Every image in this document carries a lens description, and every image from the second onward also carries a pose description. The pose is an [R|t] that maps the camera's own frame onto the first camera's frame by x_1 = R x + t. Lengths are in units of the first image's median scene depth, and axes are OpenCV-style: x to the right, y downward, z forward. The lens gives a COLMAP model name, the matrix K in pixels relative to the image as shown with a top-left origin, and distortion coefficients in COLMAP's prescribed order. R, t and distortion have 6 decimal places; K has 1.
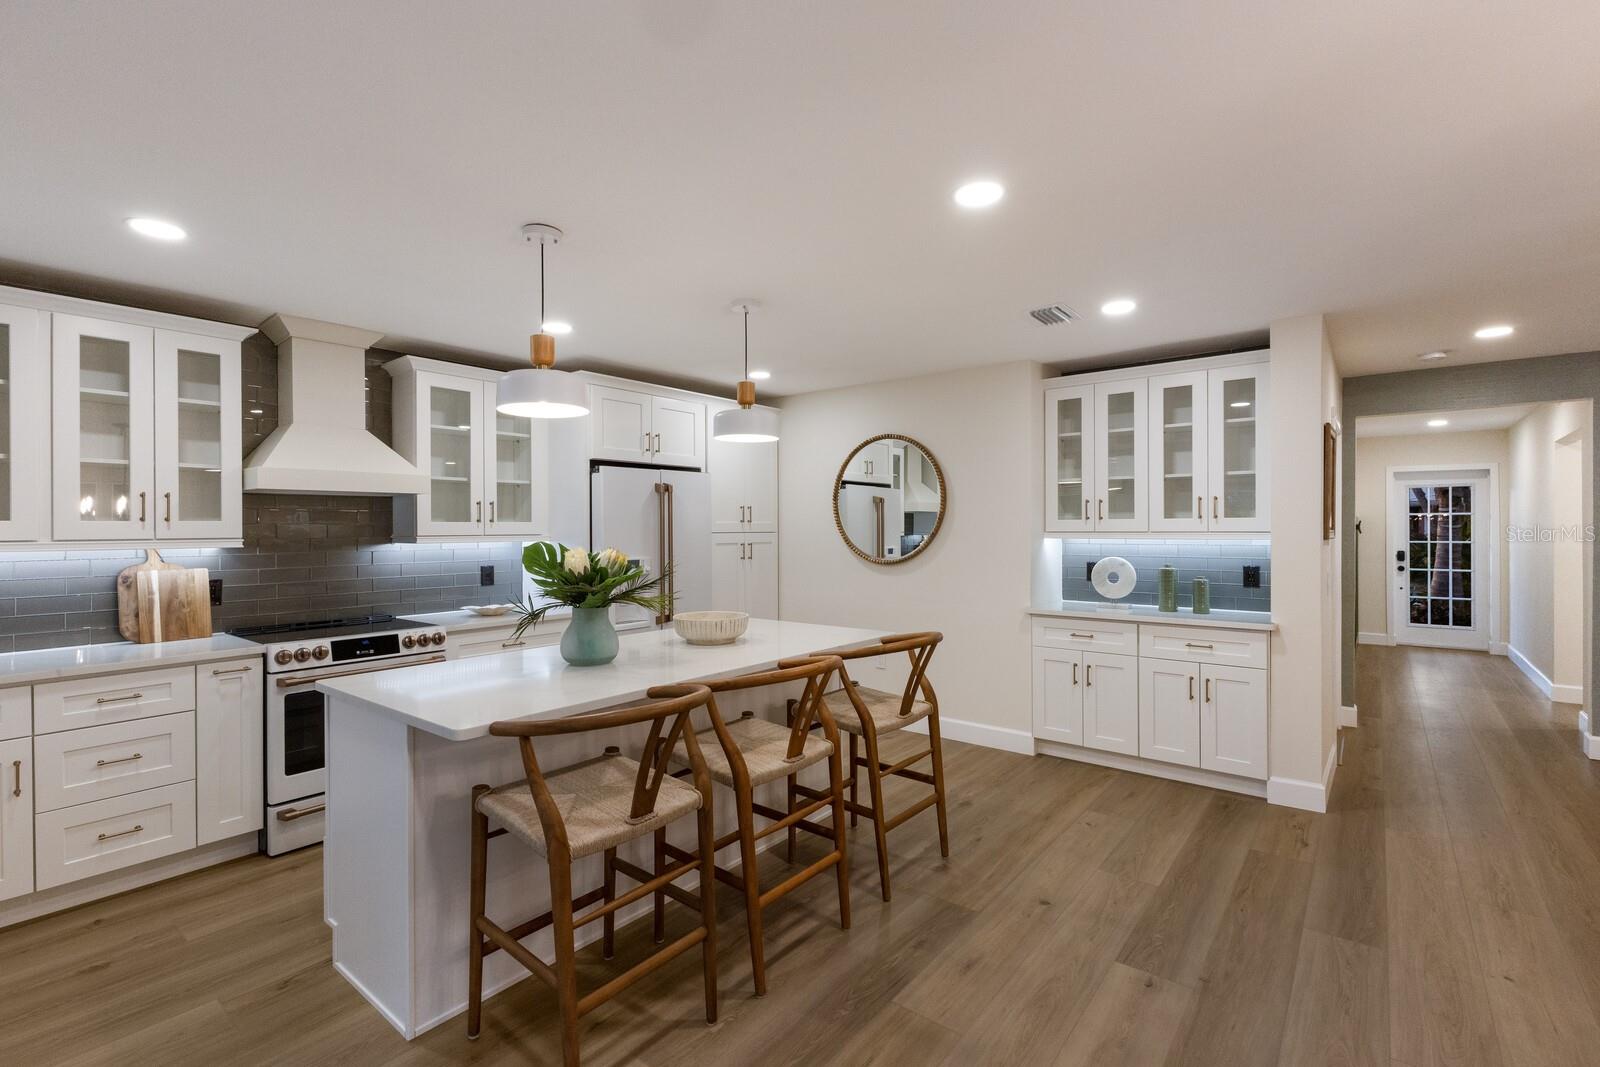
lens RADIAL K [[723.5, 0, 798.9], [0, 723.5, 530.3], [0, 0, 1]] dist [0.008809, 0.000376]
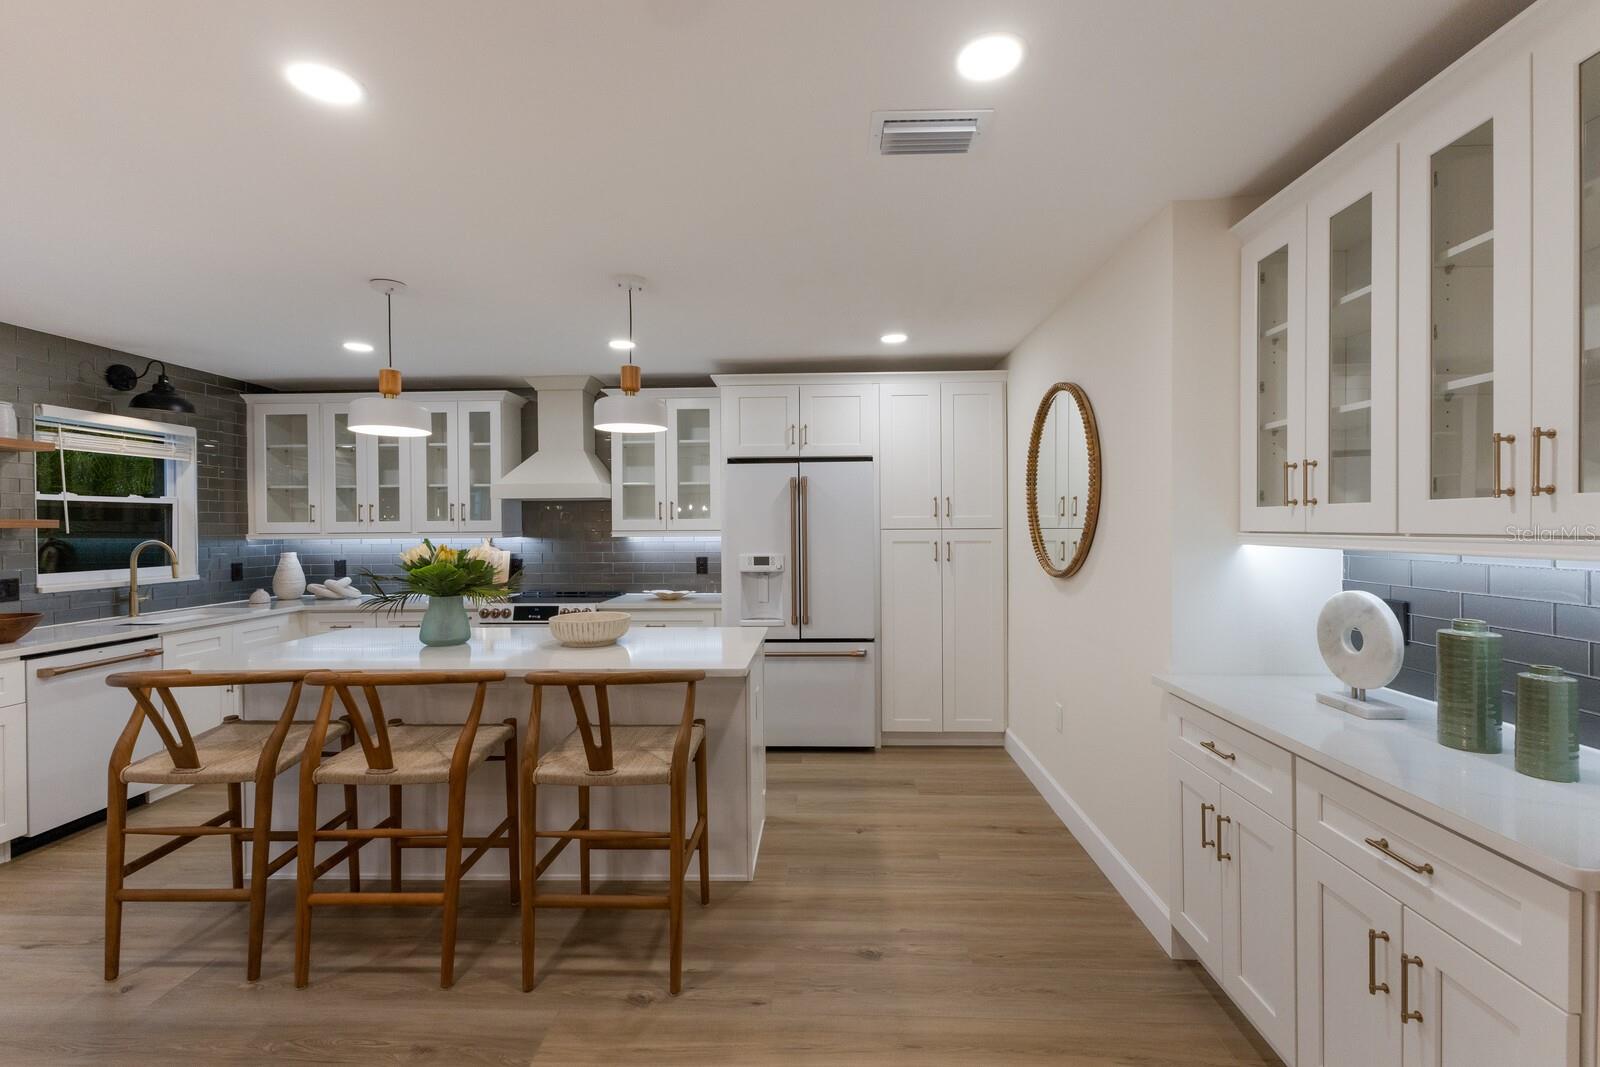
lens RADIAL K [[688.9, 0, 804.5], [0, 688.9, 529.4], [0, 0, 1]] dist [0.003034, 0.000499]
pose [[0.598399, 0.006573, -0.801171, 0.754690], [0.002066, 0.999950, 0.009747, -0.007407], [0.801196, -0.007488, 0.598356, 0.651405]]
